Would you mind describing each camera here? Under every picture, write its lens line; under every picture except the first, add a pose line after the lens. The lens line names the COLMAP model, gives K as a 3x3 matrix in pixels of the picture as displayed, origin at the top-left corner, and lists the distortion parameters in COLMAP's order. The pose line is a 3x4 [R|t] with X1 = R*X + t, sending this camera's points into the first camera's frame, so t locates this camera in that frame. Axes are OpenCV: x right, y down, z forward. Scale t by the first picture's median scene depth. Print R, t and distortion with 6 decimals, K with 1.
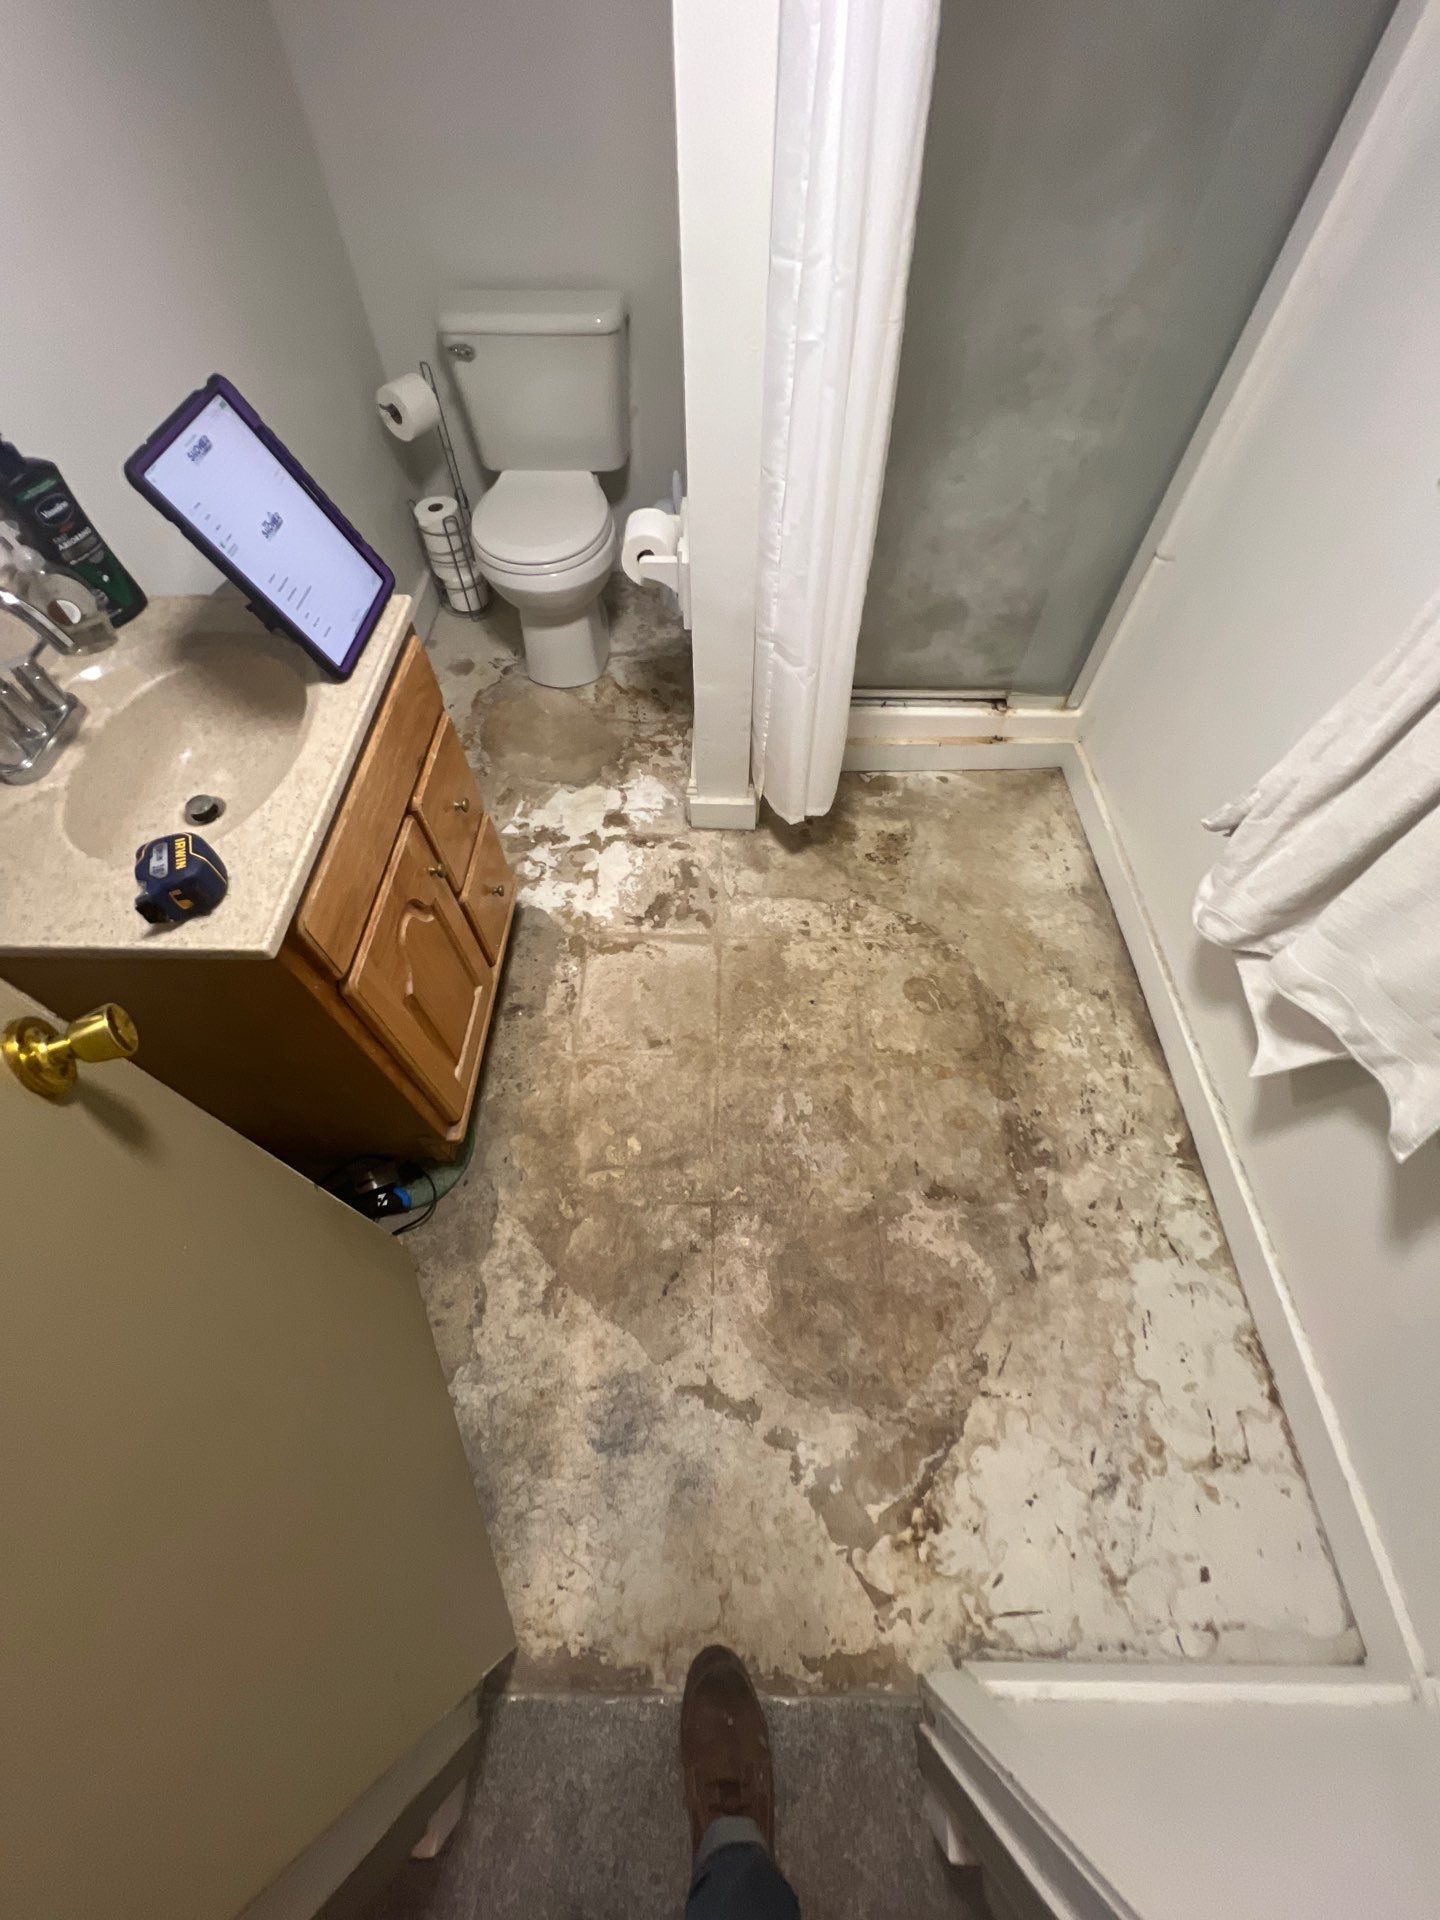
lens RADIAL K [[760.1, 0, 725.1], [0, 760.1, 953.3], [0, 0, 1]] dist [-0.002214, -0.000280]
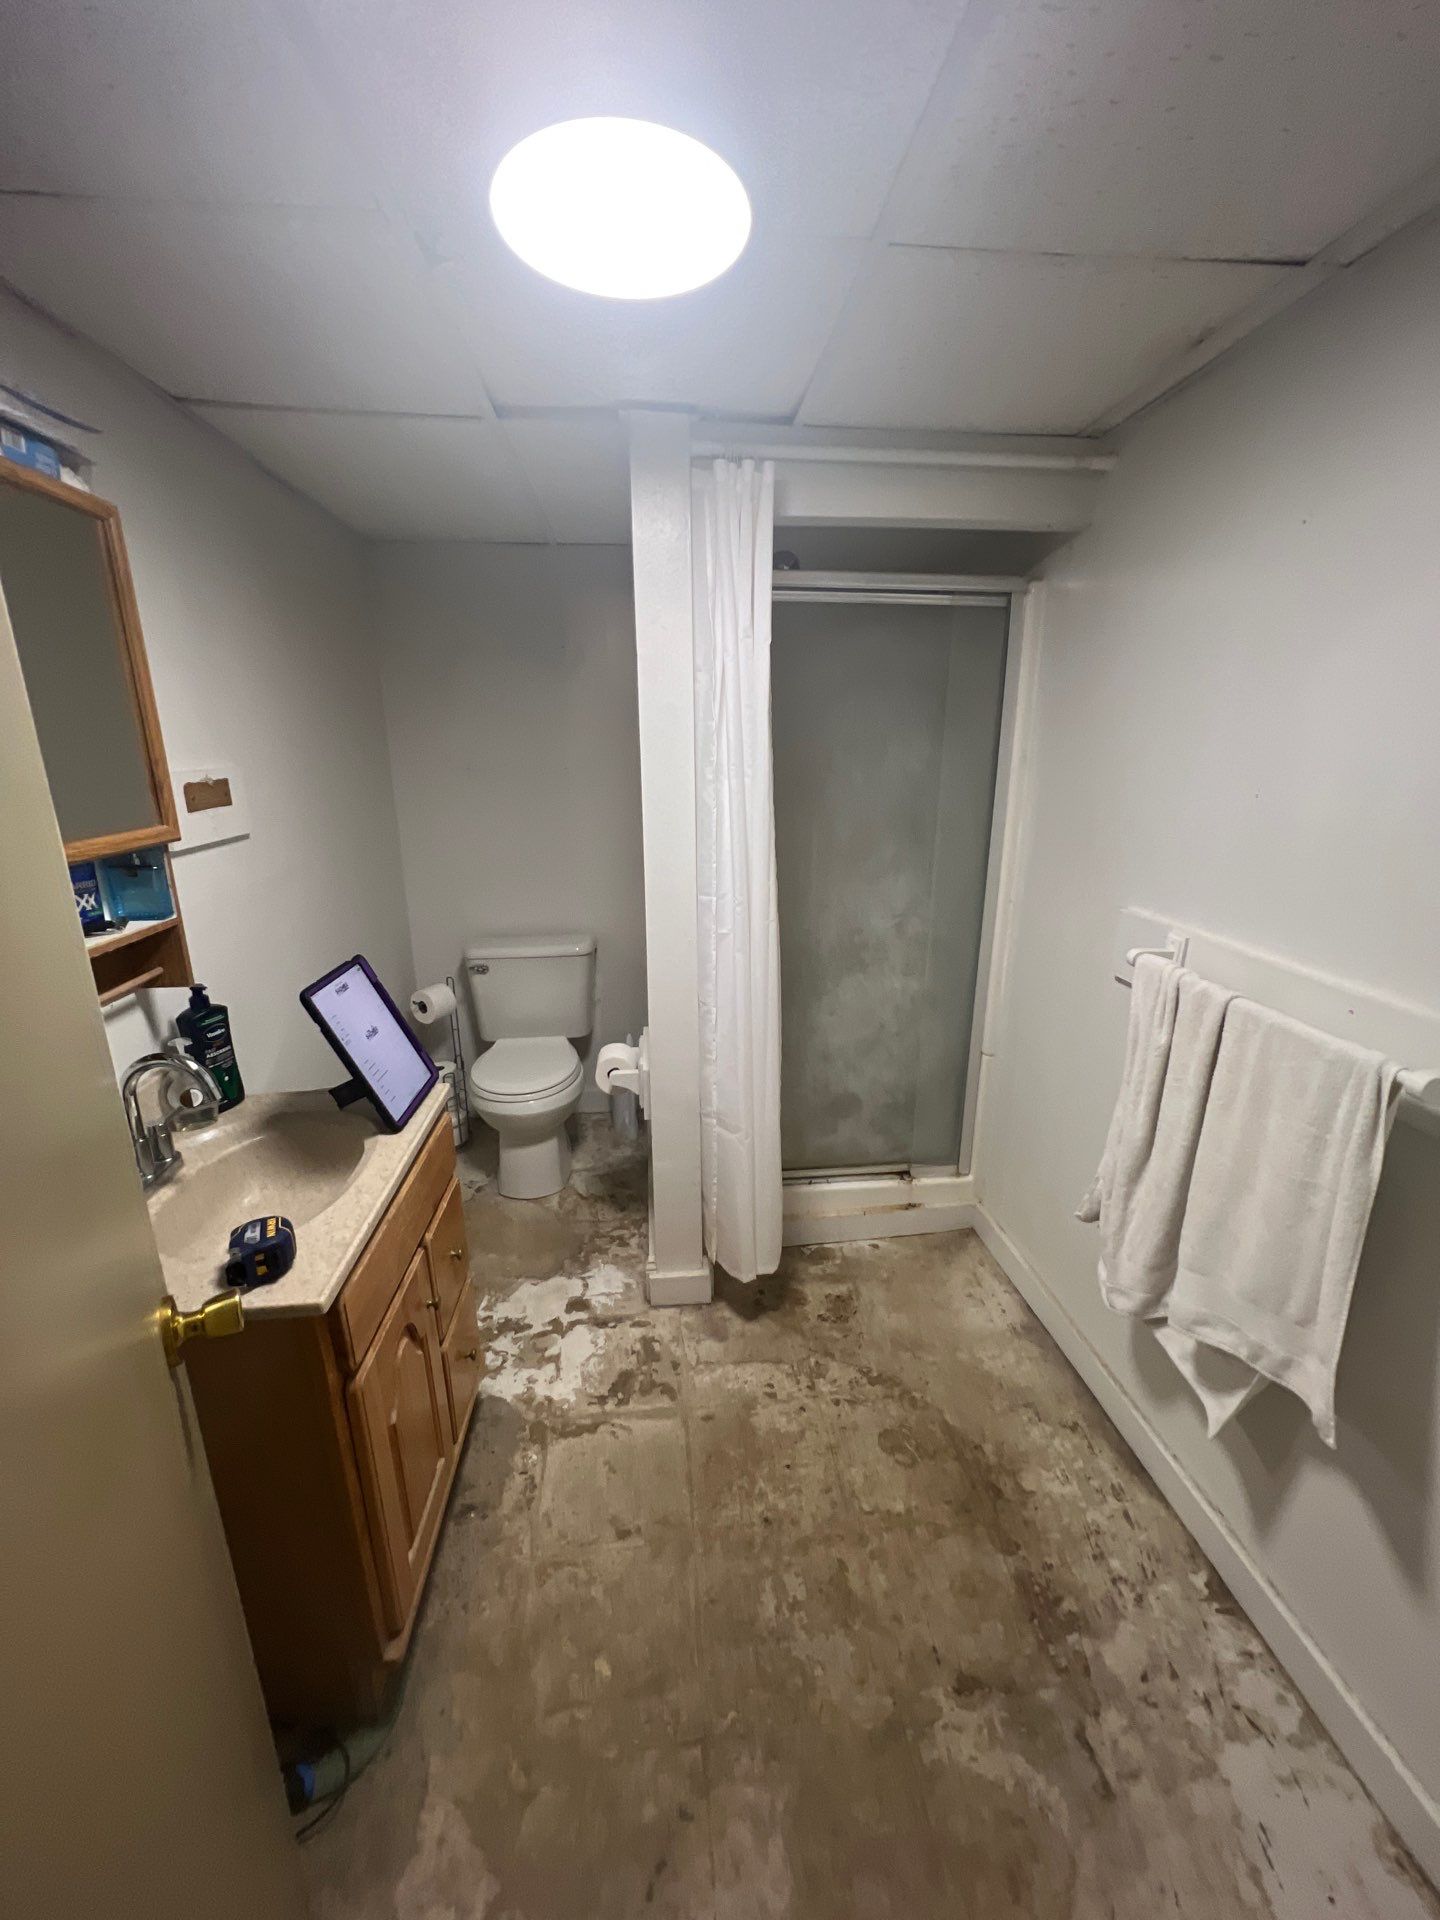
lens RADIAL K [[760.1, 0, 723.3], [0, 760.1, 964.0], [0, 0, 1]] dist [-0.002214, -0.000280]
pose [[0.994107, -0.040373, 0.100608, -0.041728], [0.096316, 0.754848, -0.648789, 0.226324], [-0.049750, 0.654656, 0.754288, -0.146103]]
